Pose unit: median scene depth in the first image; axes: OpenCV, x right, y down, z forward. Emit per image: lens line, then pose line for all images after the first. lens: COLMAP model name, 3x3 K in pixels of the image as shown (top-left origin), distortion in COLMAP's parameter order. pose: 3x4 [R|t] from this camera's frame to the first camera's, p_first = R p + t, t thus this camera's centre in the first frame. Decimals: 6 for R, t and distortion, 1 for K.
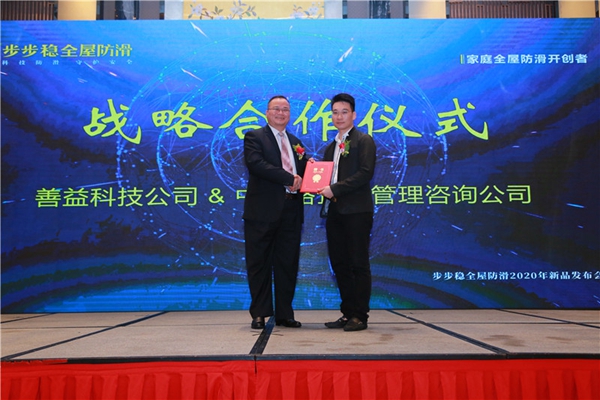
lens RADIAL K [[493.5, 0, 295.5], [0, 493.5, 191.0], [0, 0, 1]] dist [-0.002621, 0.019906]
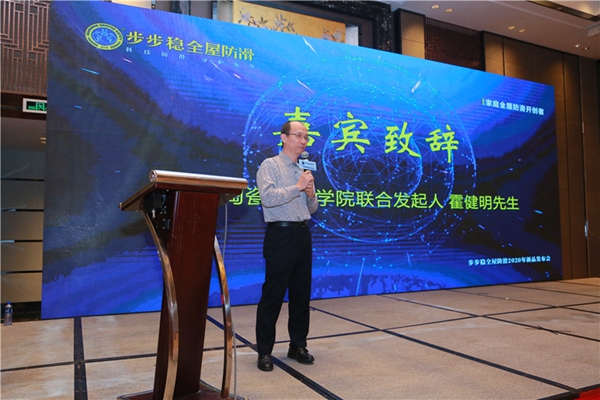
lens RADIAL K [[470.7, 0, 315.4], [0, 470.7, 207.3], [0, 0, 1]] dist [-0.064582, -0.006964]
pose [[0.902874, 0.022784, 0.429301, -0.645053], [-0.039856, 0.998730, 0.030816, -0.000617], [-0.428054, -0.044933, 0.902636, 0.039594]]
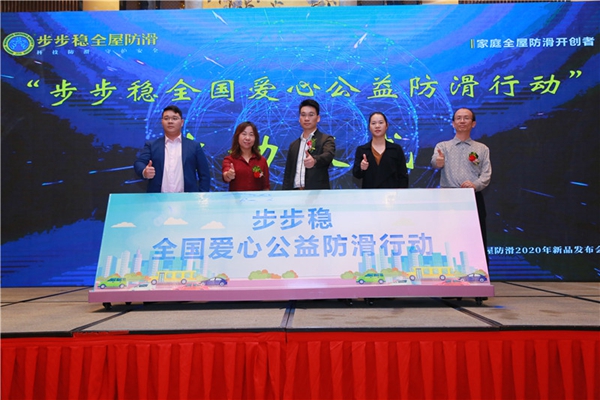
lens RADIAL K [[493.5, 0, 299.9], [0, 493.5, 182.2], [0, 0, 1]] dist [-0.002621, 0.019906]
pose [[0.999811, -0.005618, -0.018624, -0.009178], [0.006476, 0.998905, 0.046340, -0.027115], [0.018343, -0.046452, 0.998752, -0.063925]]
